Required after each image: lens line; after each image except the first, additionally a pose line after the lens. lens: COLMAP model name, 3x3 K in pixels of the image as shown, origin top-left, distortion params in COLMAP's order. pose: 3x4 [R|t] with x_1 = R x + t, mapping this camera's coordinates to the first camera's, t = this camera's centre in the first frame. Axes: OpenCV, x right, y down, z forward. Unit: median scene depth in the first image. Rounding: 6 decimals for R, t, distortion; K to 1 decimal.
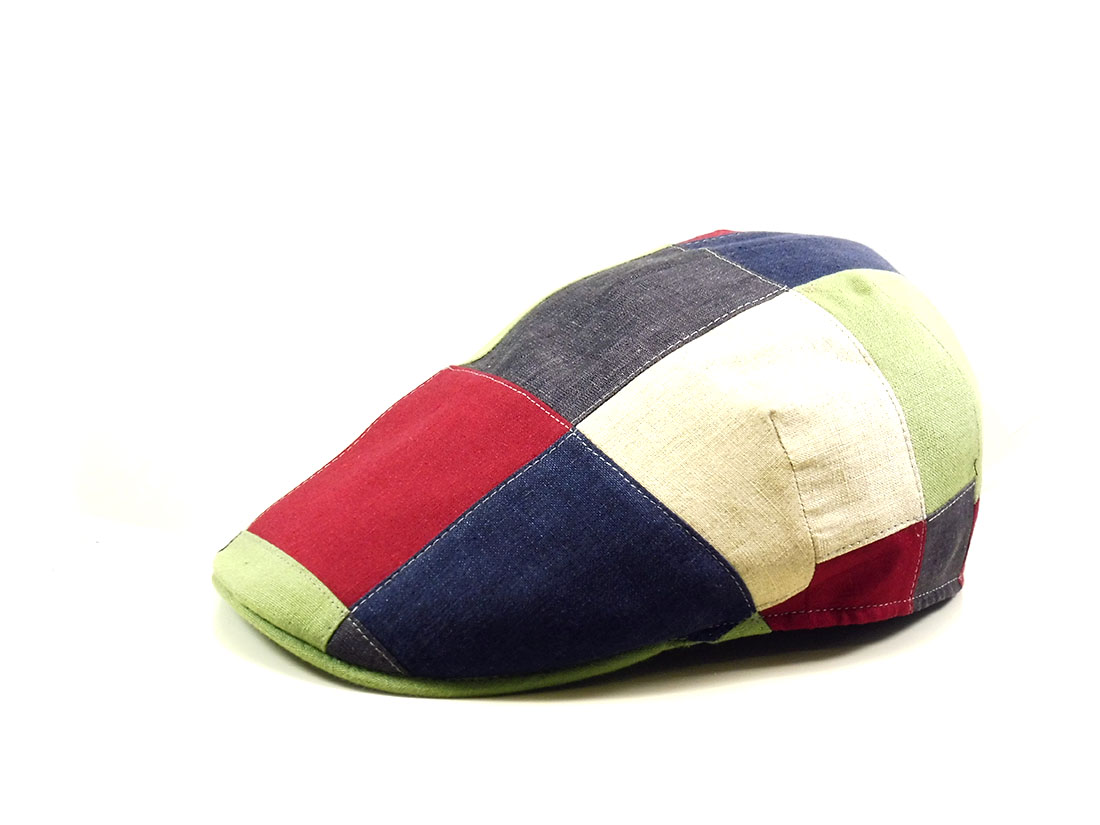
lens RADIAL K [[3031.0, 0, 550.0], [0, 3031.0, 412.5], [0, 0, 1]] dist [0.159351, -0.162012]
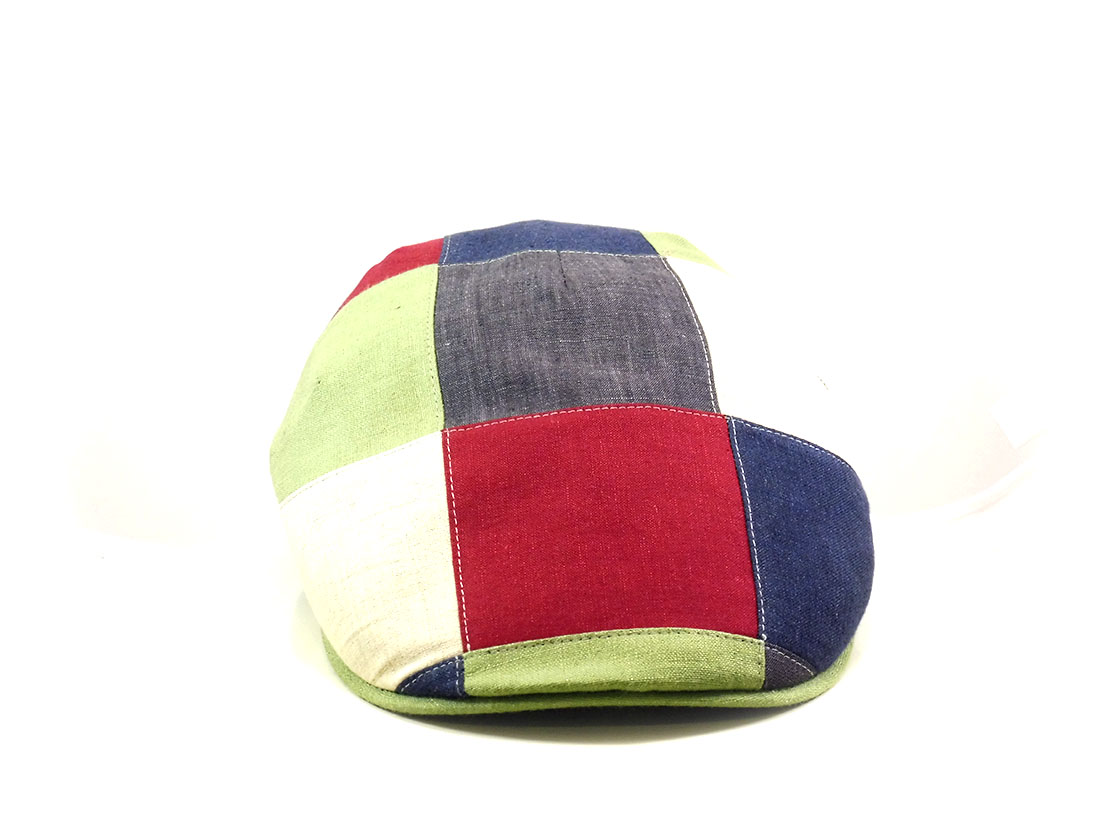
lens RADIAL K [[3031.0, 0, 550.0], [0, 3031.0, 412.5], [0, 0, 1]] dist [0.159351, -0.162012]
pose [[0.371782, -0.272292, 0.887488, -0.941937], [0.264782, 0.947406, 0.179755, -0.199988], [-0.889758, 0.168161, 0.424327, 0.619794]]
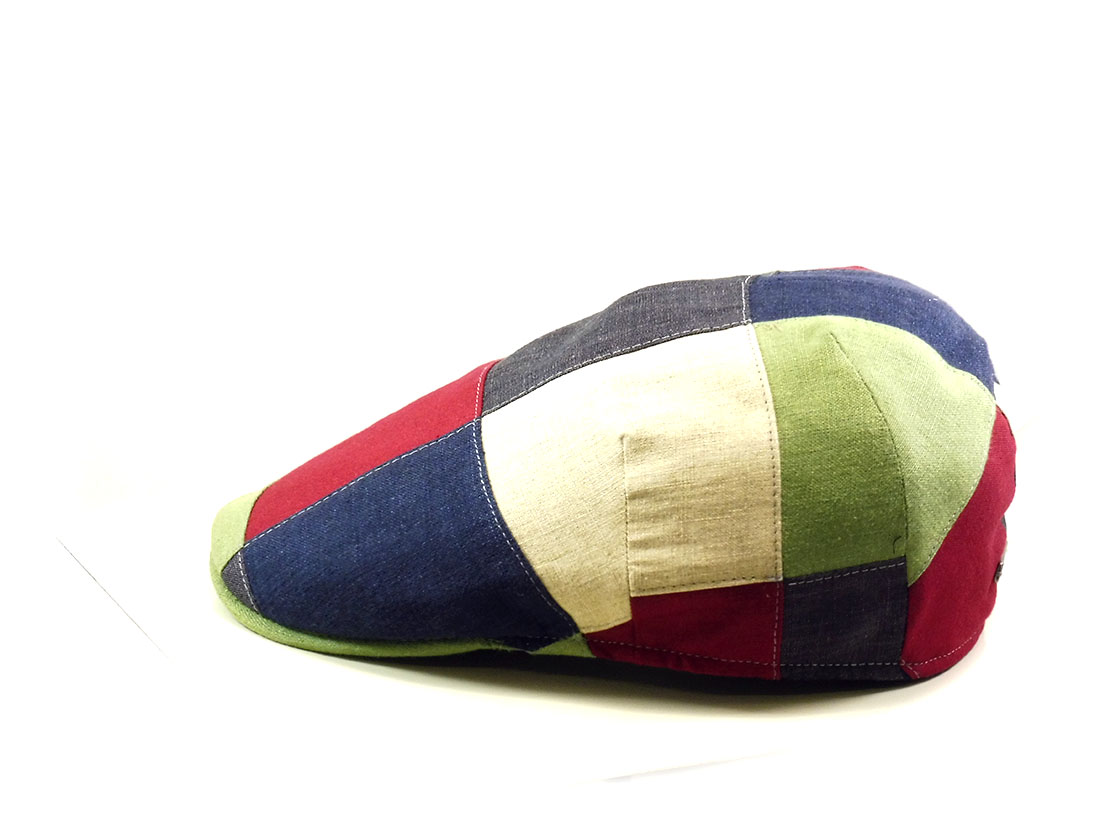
lens RADIAL K [[3042.3, 0, 550.0], [0, 3042.3, 412.5], [0, 0, 1]] dist [0.592251, -0.296580]
pose [[0.795882, 0.174098, -0.579880, 0.622329], [-0.179021, 0.982609, 0.049304, -0.051520], [0.578380, 0.064571, 0.813208, 0.188012]]
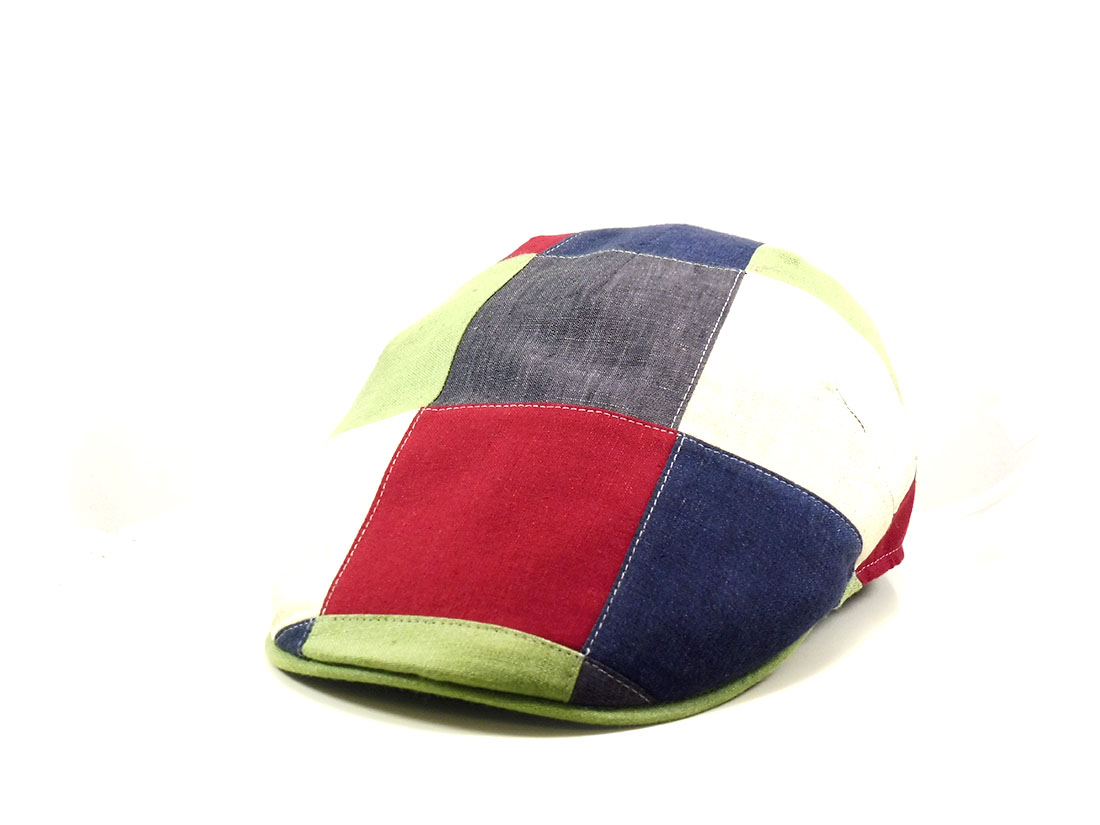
lens RADIAL K [[3031.0, 0, 550.0], [0, 3031.0, 412.5], [0, 0, 1]] dist [0.159351, -0.162012]
pose [[0.780589, -0.181116, 0.598229, -0.635715], [0.185187, 0.981140, 0.055405, -0.066127], [-0.596981, 0.067535, 0.799407, 0.218900]]
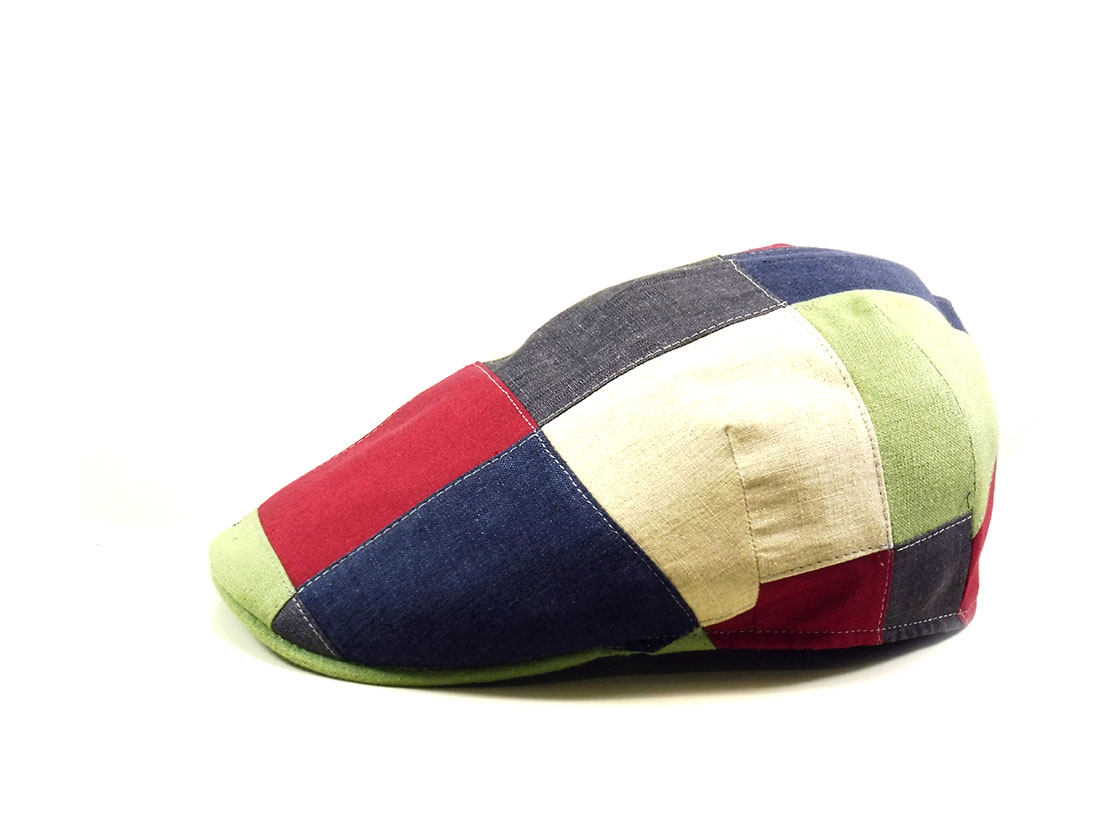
lens RADIAL K [[3031.0, 0, 550.0], [0, 3031.0, 412.5], [0, 0, 1]] dist [0.159351, -0.162012]
pose [[0.971993, 0.069694, -0.224437, 0.238330], [-0.070912, 0.997479, 0.002636, -0.003244], [0.224054, 0.013353, 0.974485, 0.024843]]
